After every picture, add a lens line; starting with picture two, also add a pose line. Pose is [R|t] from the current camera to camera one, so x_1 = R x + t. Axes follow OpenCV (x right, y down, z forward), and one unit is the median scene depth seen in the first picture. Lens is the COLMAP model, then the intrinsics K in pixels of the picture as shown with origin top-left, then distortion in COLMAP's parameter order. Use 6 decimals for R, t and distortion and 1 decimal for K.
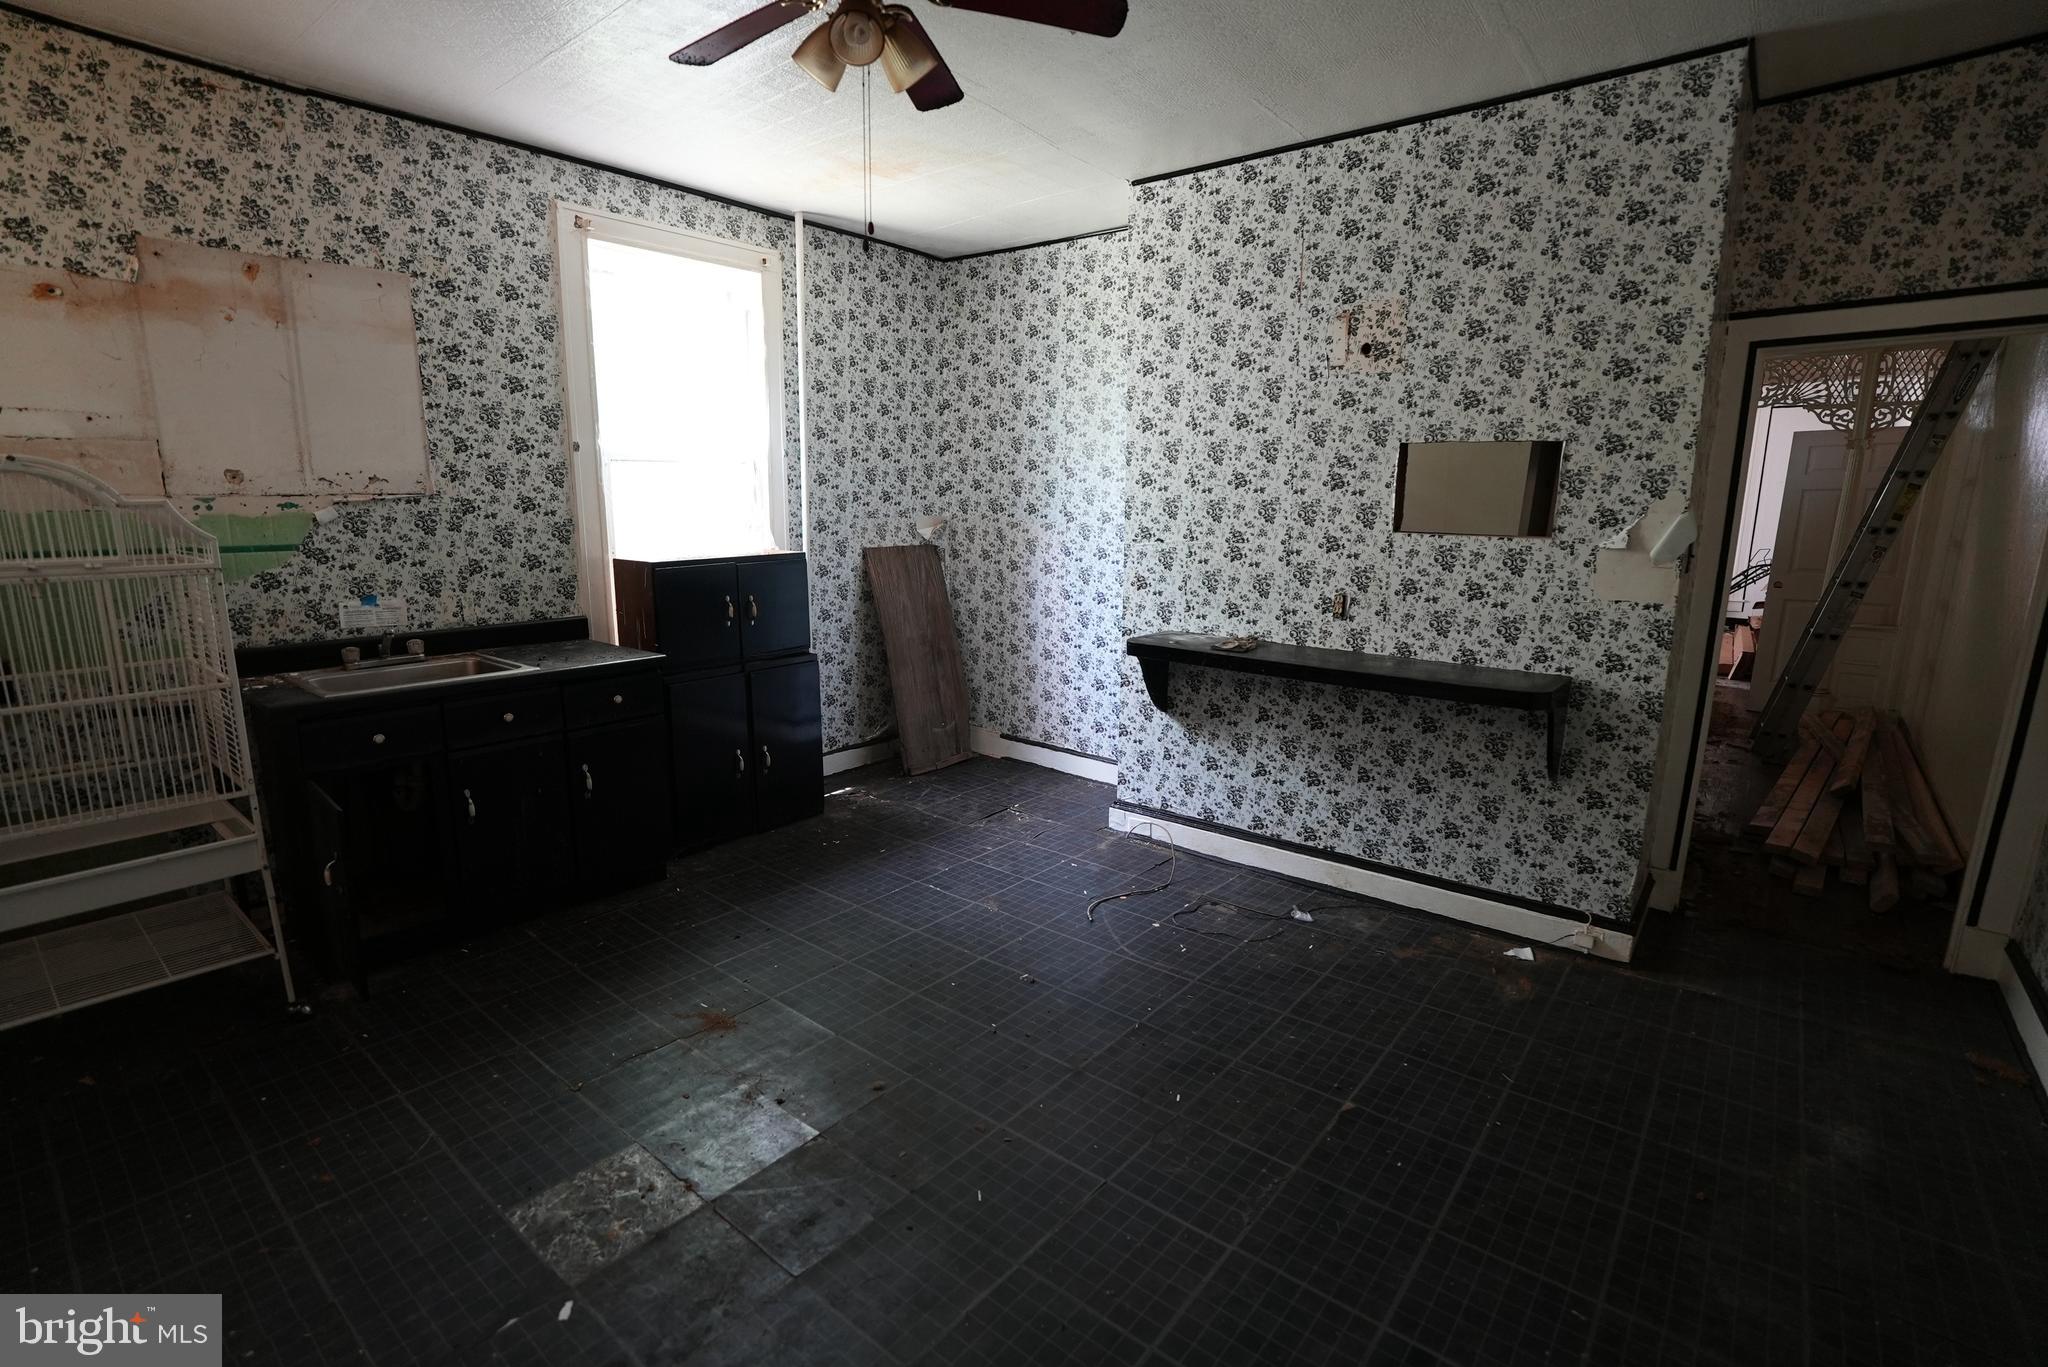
lens RADIAL K [[958.4, 0, 1019.6], [0, 958.4, 682.2], [0, 0, 1]] dist [-0.000968, 0.003918]
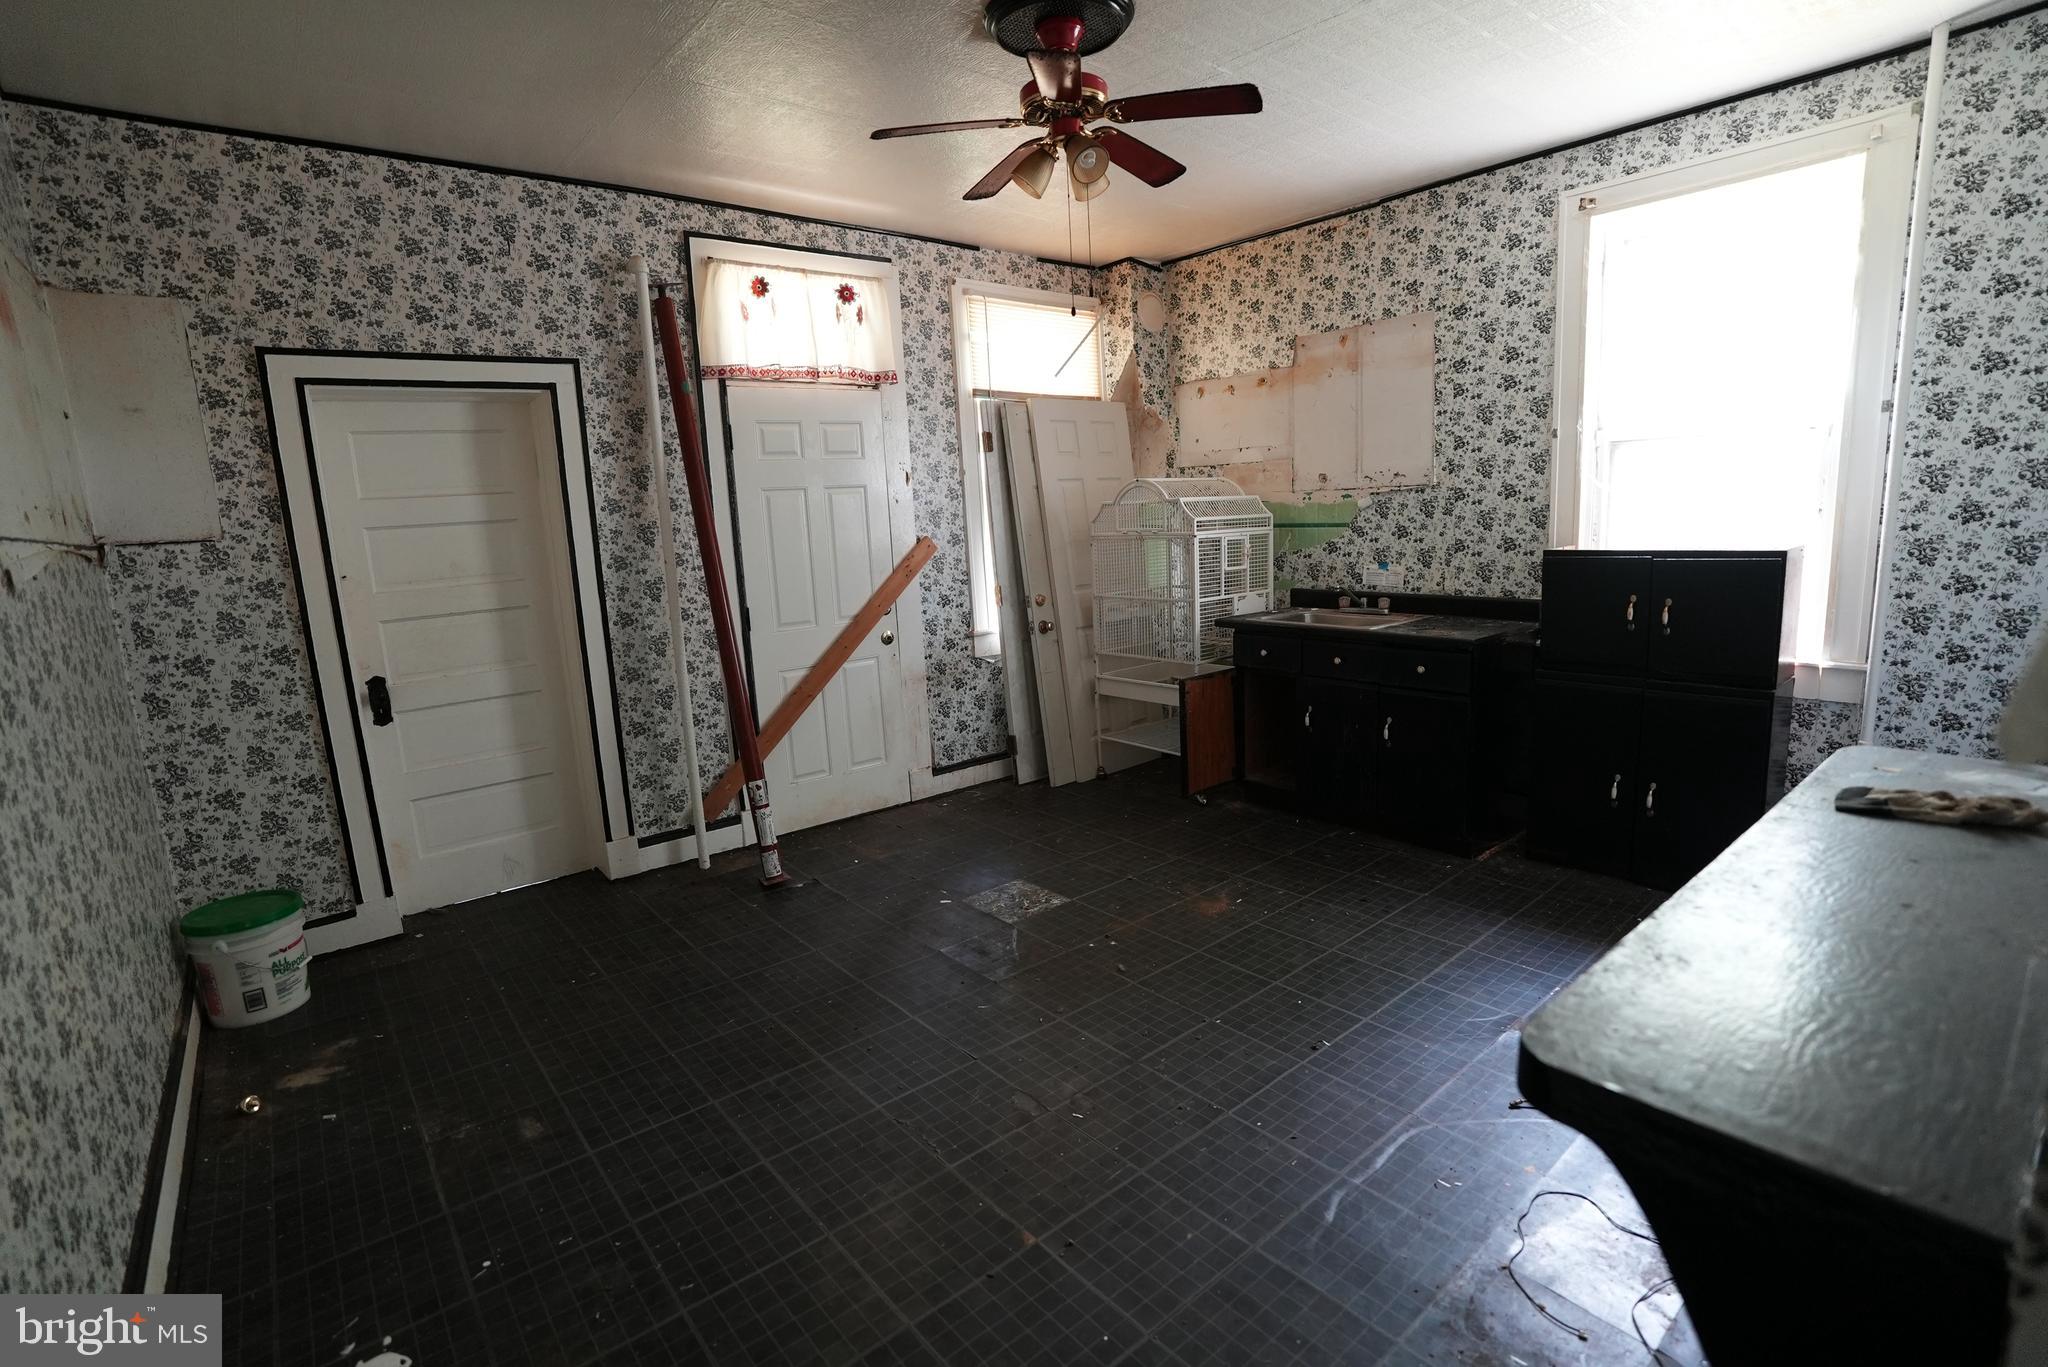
lens RADIAL K [[958.4, 0, 1024.0], [0, 958.4, 679.6], [0, 0, 1]] dist [-0.000968, 0.003918]
pose [[-0.171192, 0.179925, -0.968669, 0.725276], [-0.157971, 0.965450, 0.207245, -0.127239], [0.972491, 0.188500, -0.136854, 0.707288]]
